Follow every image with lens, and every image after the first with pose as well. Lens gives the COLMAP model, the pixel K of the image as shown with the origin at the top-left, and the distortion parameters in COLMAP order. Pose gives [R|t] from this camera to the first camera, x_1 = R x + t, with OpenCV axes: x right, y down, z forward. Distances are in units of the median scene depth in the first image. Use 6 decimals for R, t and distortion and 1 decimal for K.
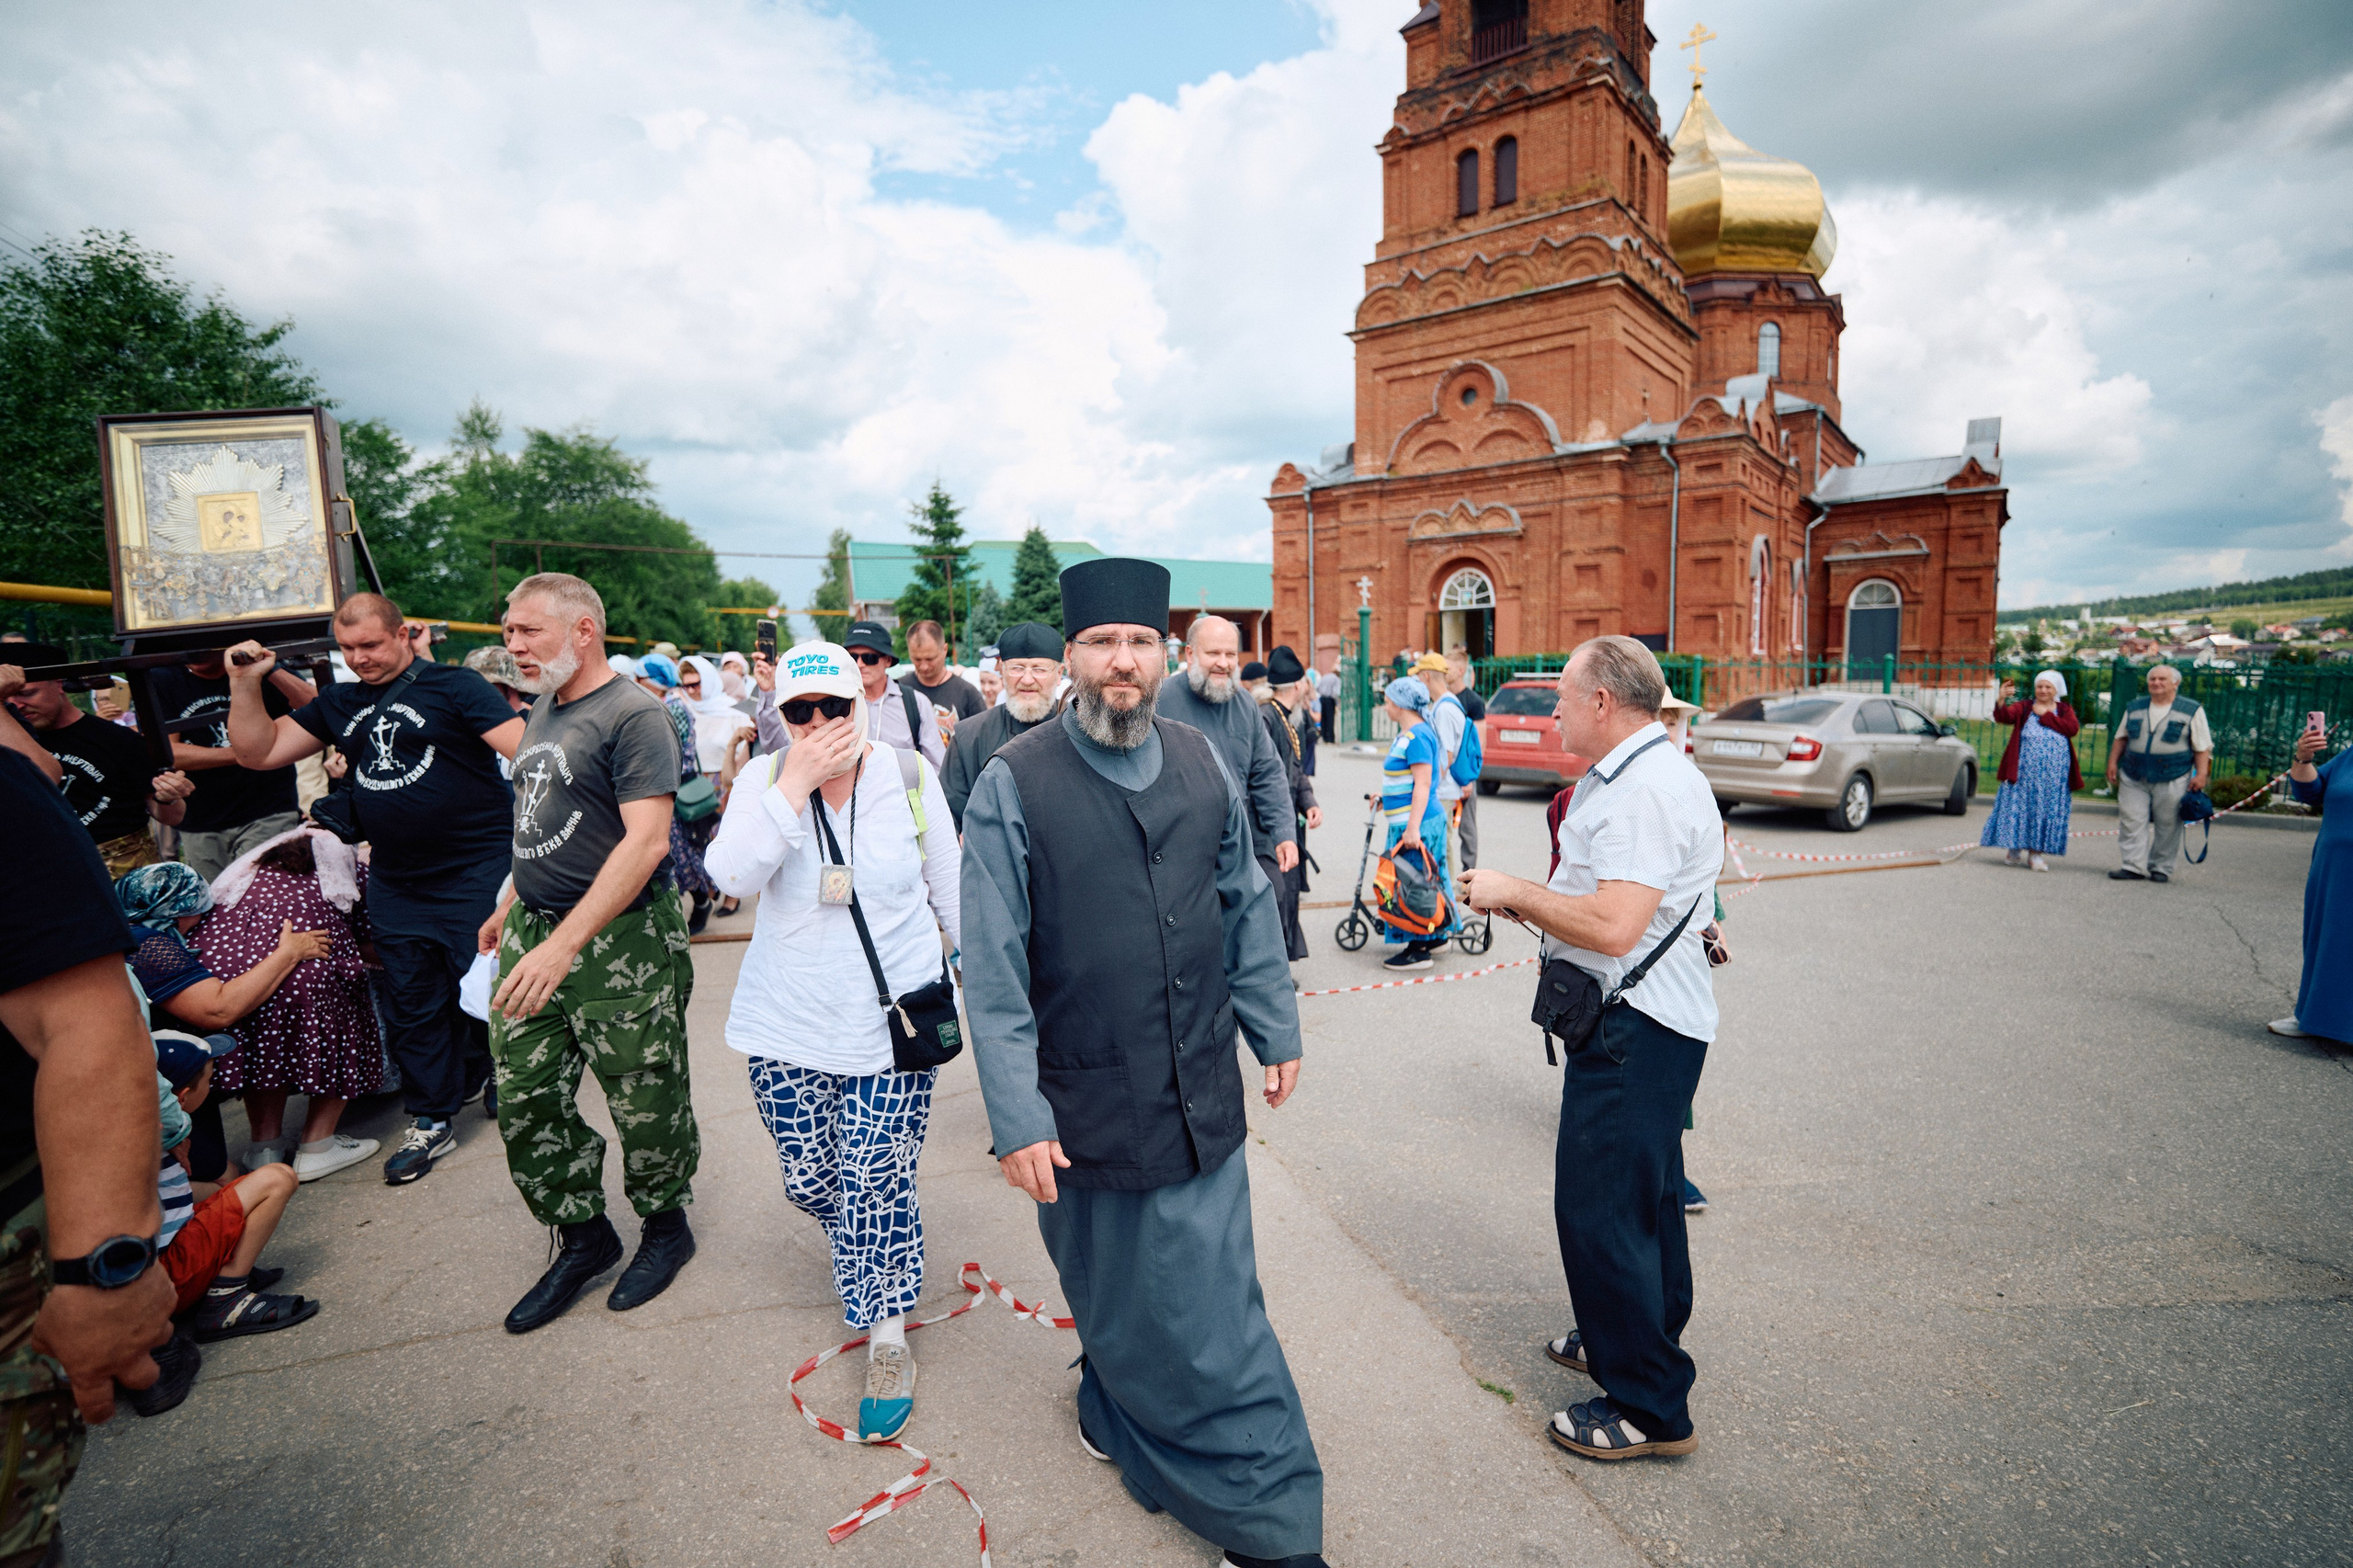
lens RADIAL K [[1073.6, 0, 1171.9], [0, 1073.6, 770.1], [0, 0, 1]] dist [-0.011311, 0.000963]
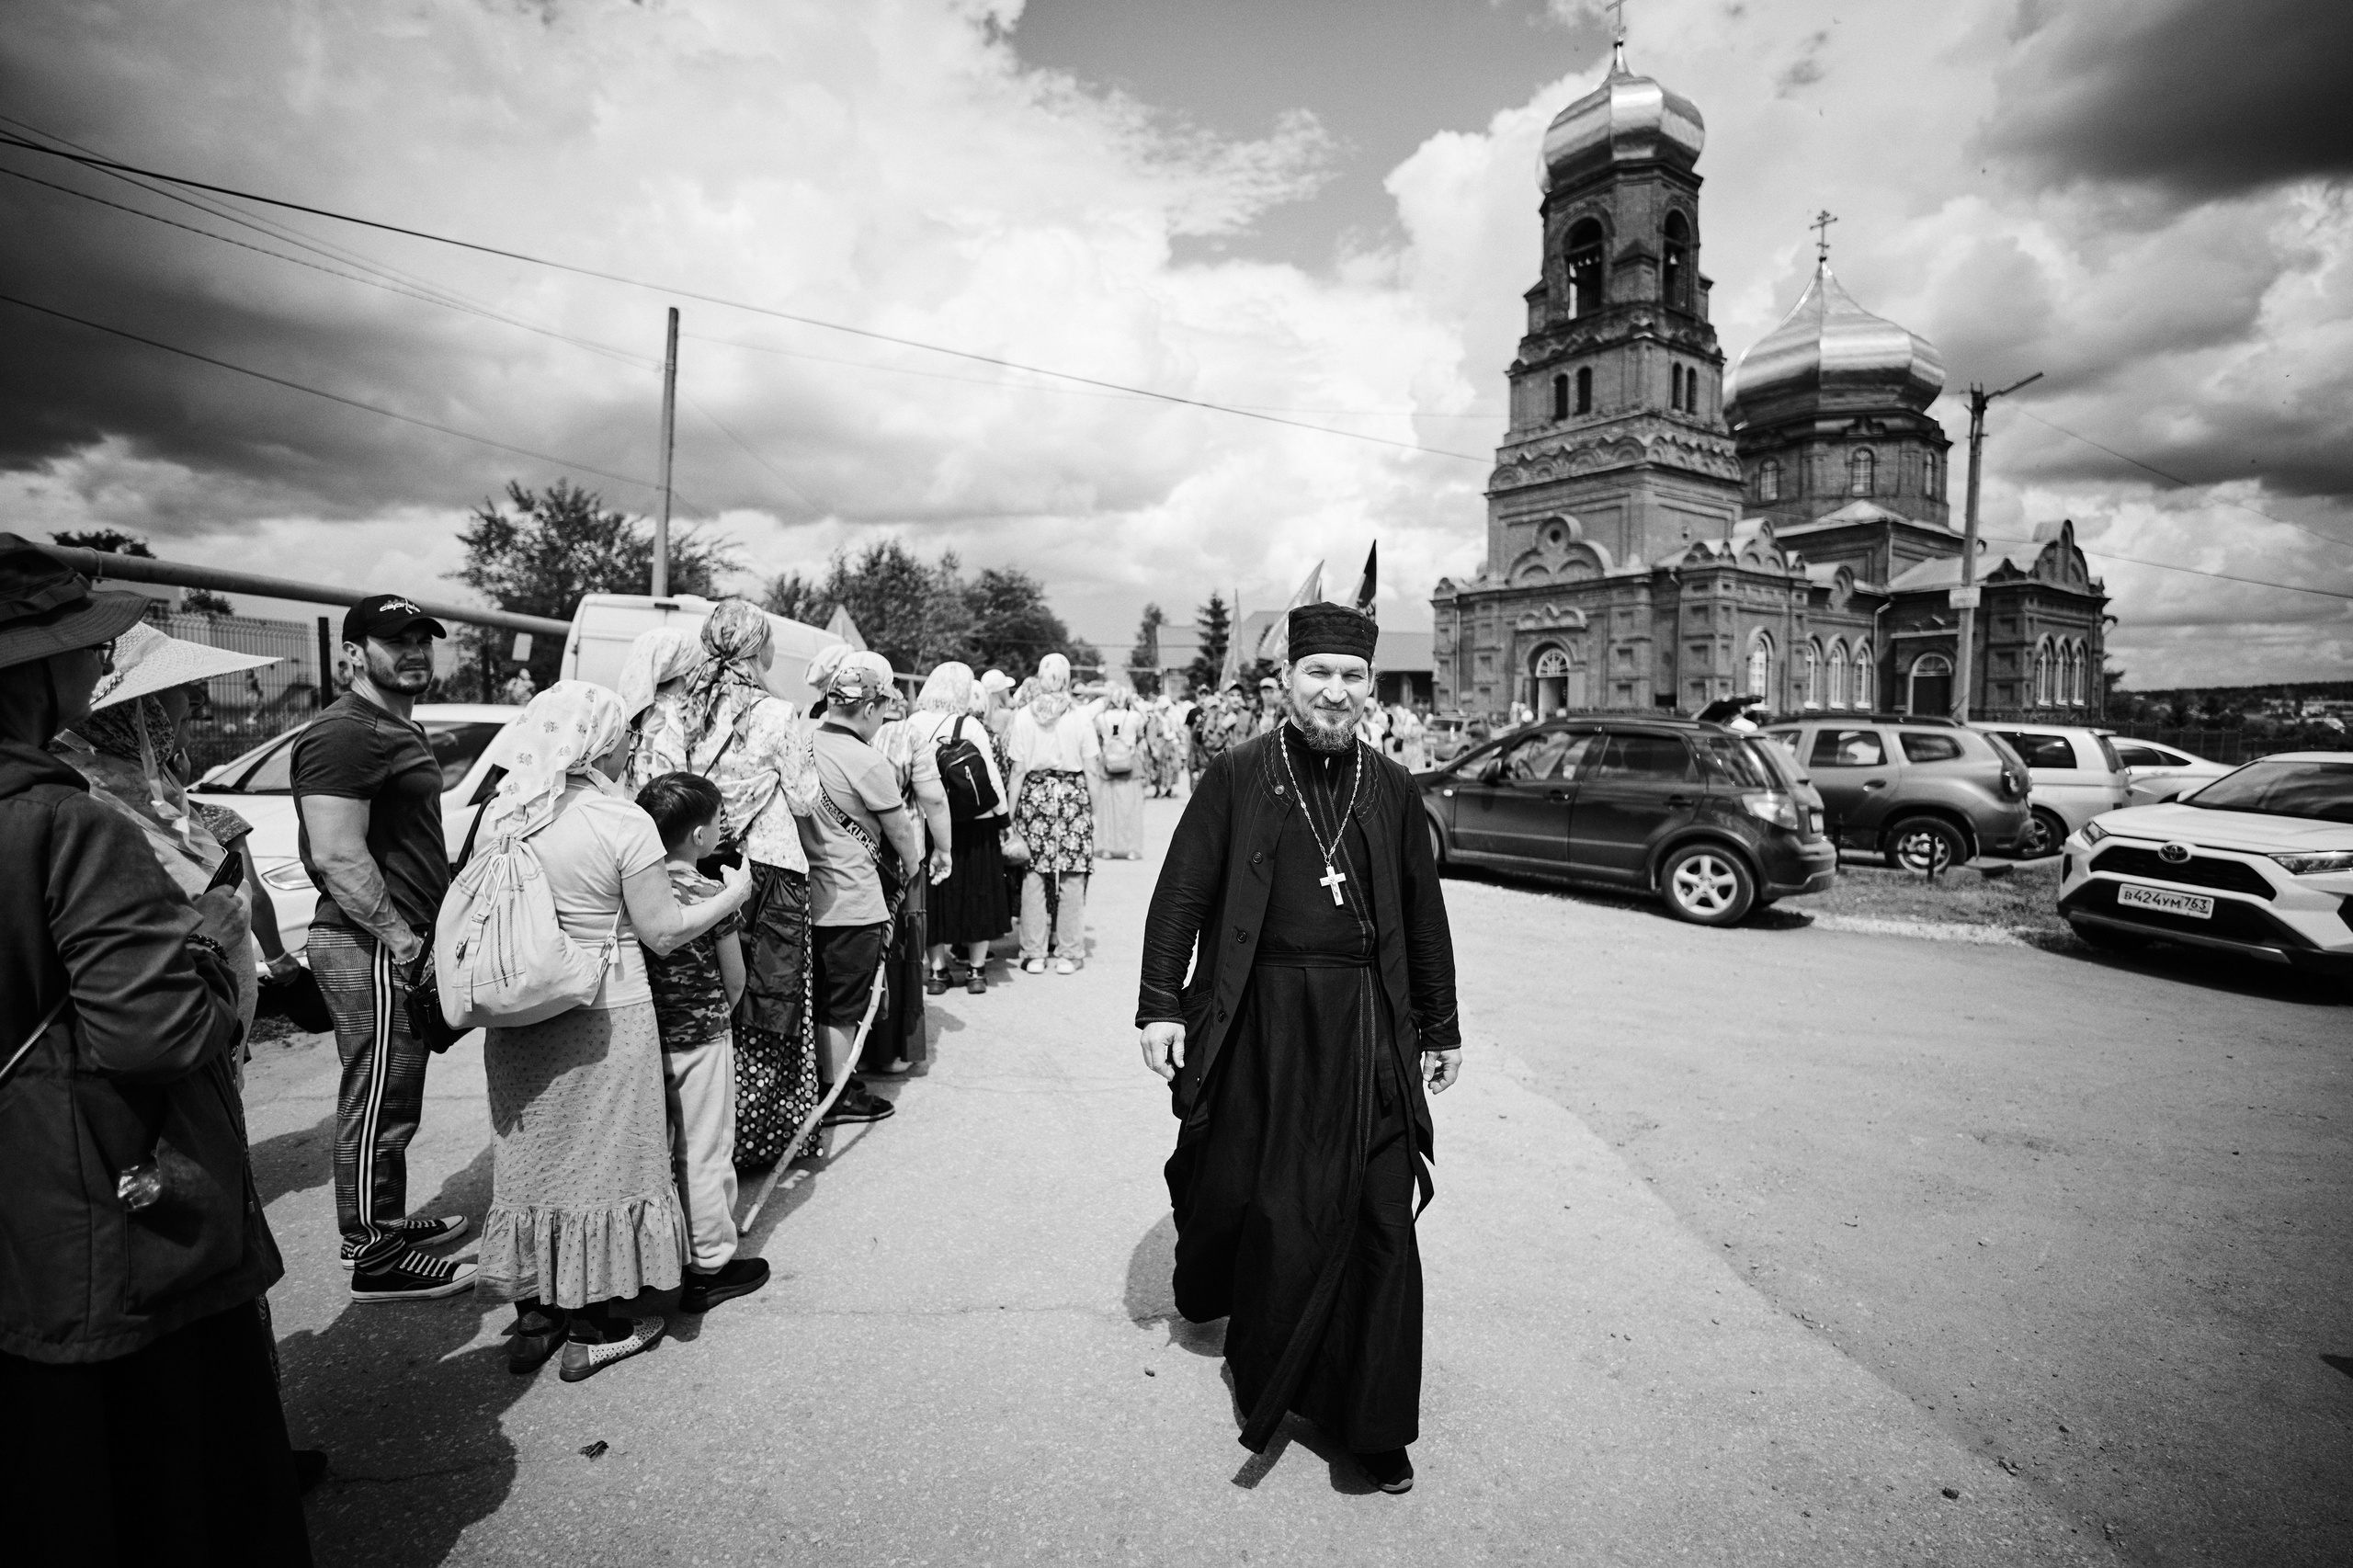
lens RADIAL K [[1073.6, 0, 1135.0], [0, 1073.6, 786.4], [0, 0, 1]] dist [-0.011311, 0.000963]
pose [[0.957197, 0.034933, -0.287322, 0.148447], [-0.044063, 0.998707, -0.025369, 0.067259], [0.286064, 0.036944, 0.957498, -0.594929]]
